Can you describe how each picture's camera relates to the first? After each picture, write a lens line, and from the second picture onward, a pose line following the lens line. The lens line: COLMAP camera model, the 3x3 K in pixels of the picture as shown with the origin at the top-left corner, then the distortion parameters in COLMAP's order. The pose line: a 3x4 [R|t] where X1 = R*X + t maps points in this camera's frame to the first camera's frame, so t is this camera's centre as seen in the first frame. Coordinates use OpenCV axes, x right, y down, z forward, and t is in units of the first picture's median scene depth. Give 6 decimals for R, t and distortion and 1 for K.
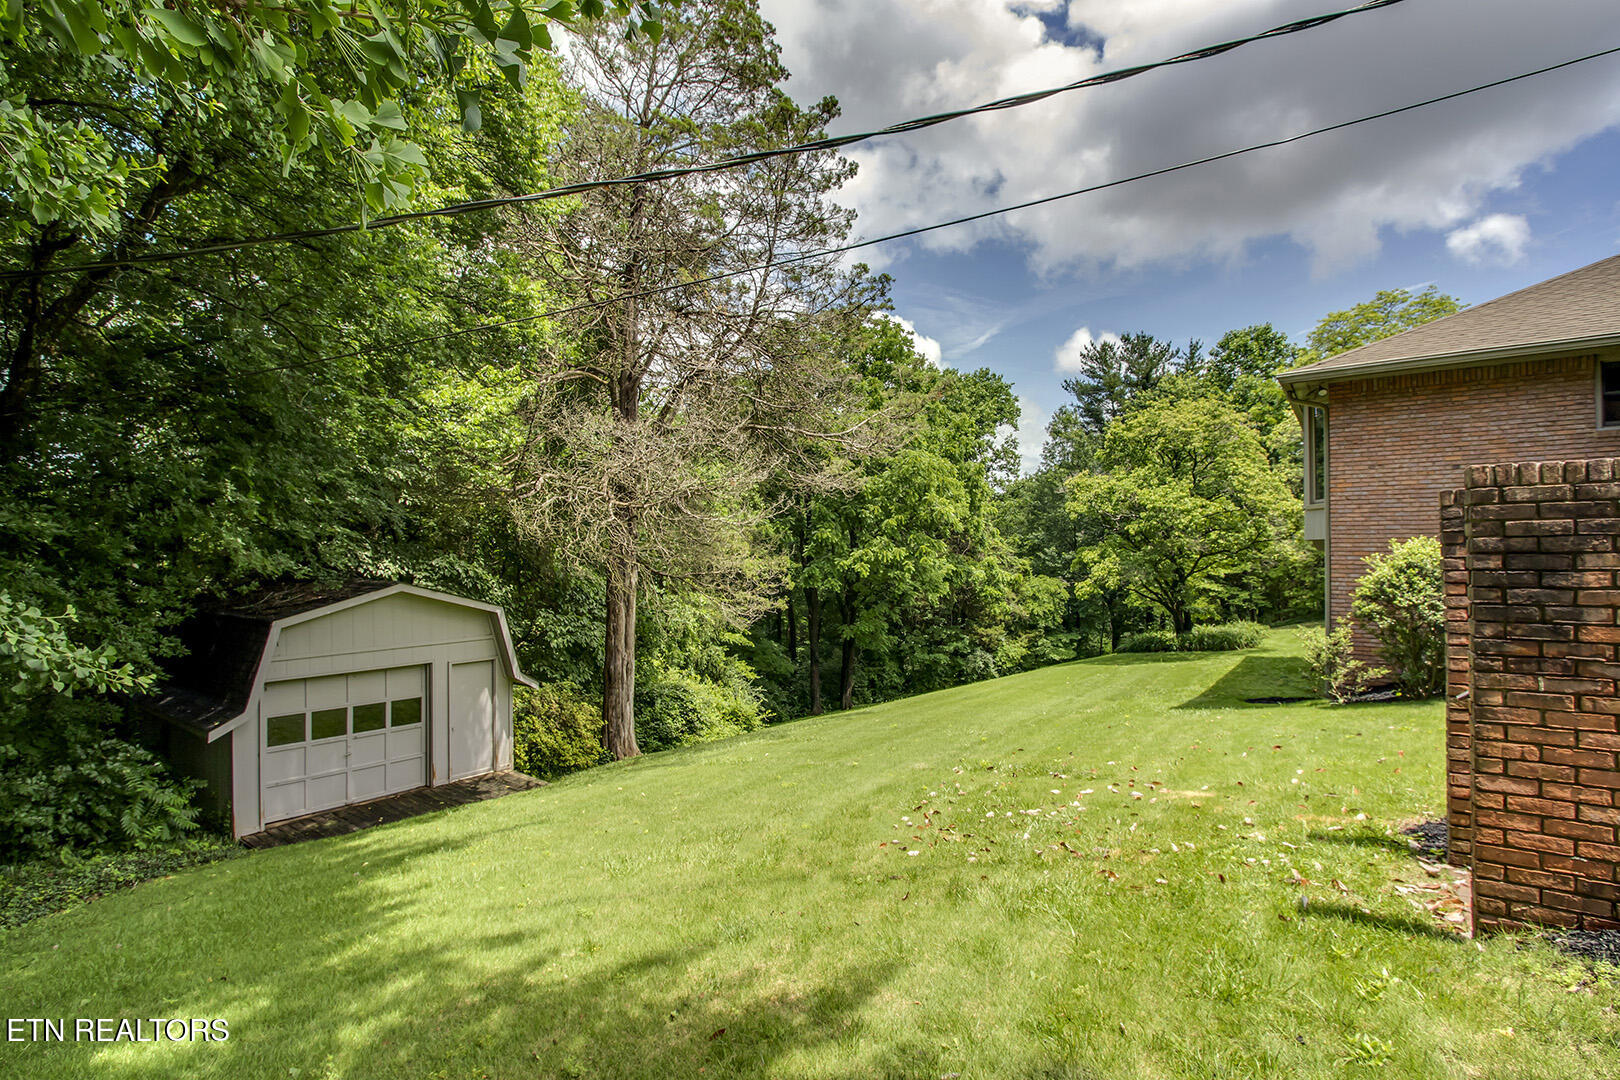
lens RADIAL K [[759.2, 0, 817.7], [0, 759.2, 547.3], [0, 0, 1]] dist [-0.025454, 0.000006]
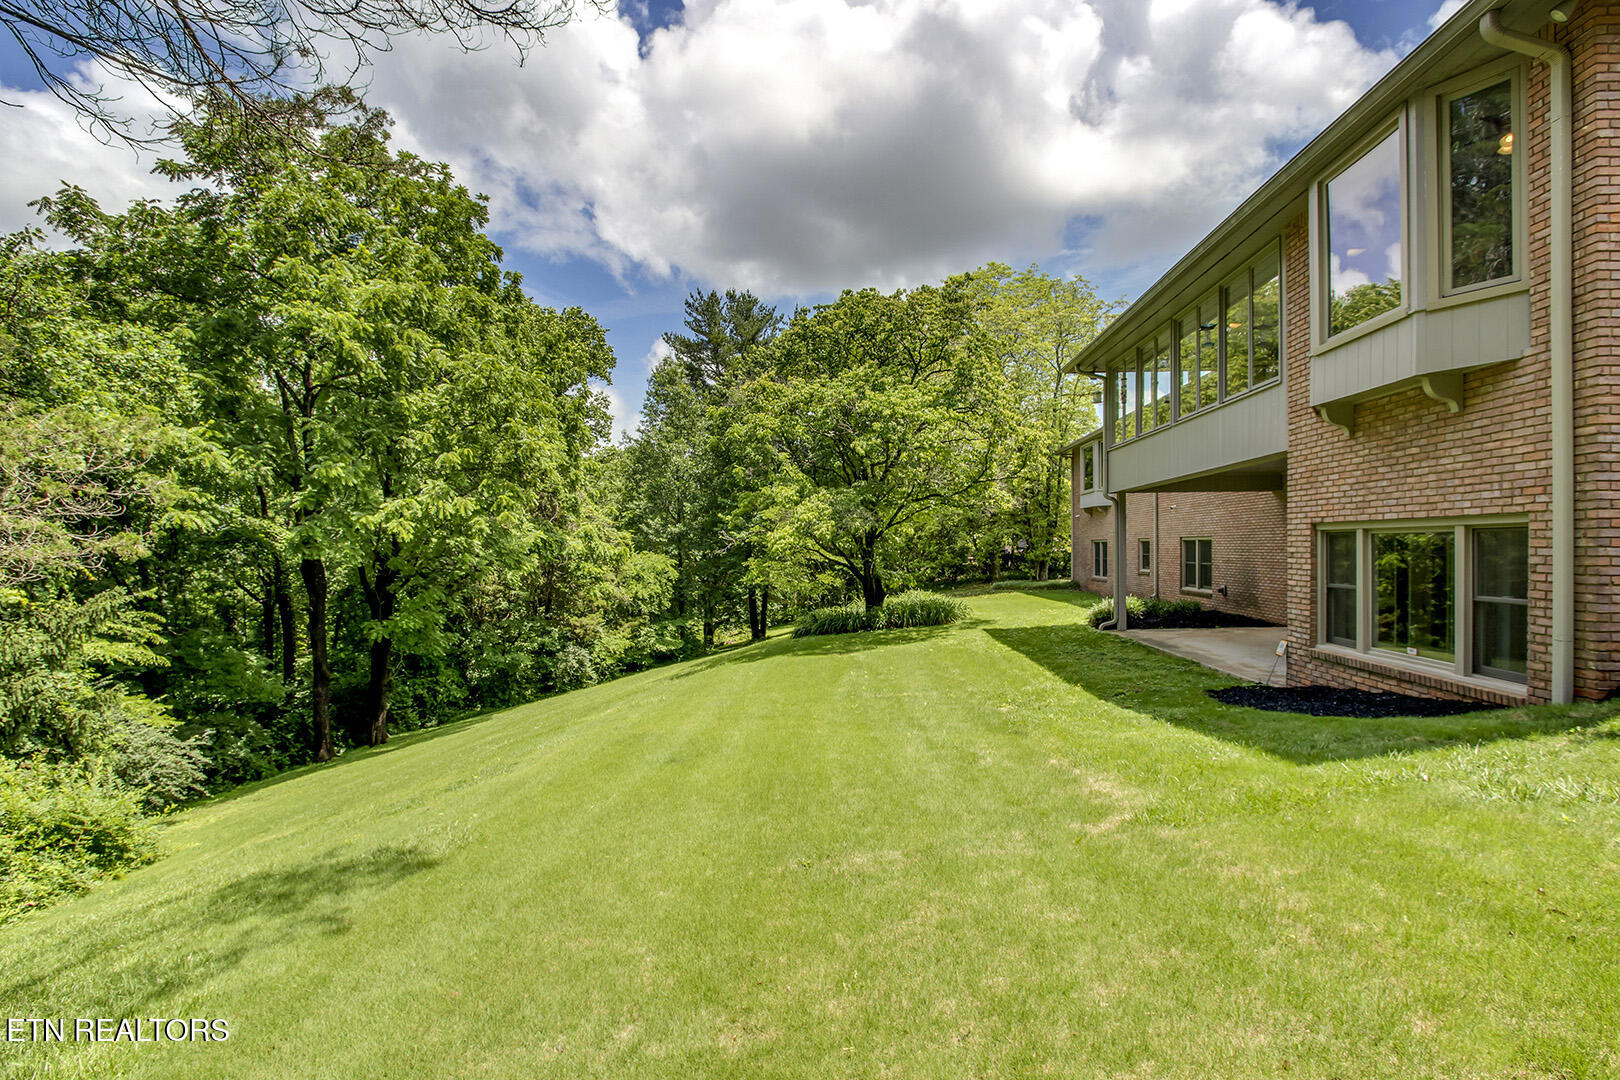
lens RADIAL K [[759.2, 0, 817.7], [0, 759.2, 547.3], [0, 0, 1]] dist [-0.025454, 0.000006]
pose [[0.848754, 0.000619, 0.528787, 0.015884], [-0.006076, 0.999945, 0.008582, 0.027281], [-0.528752, -0.010497, 0.848711, 0.212032]]
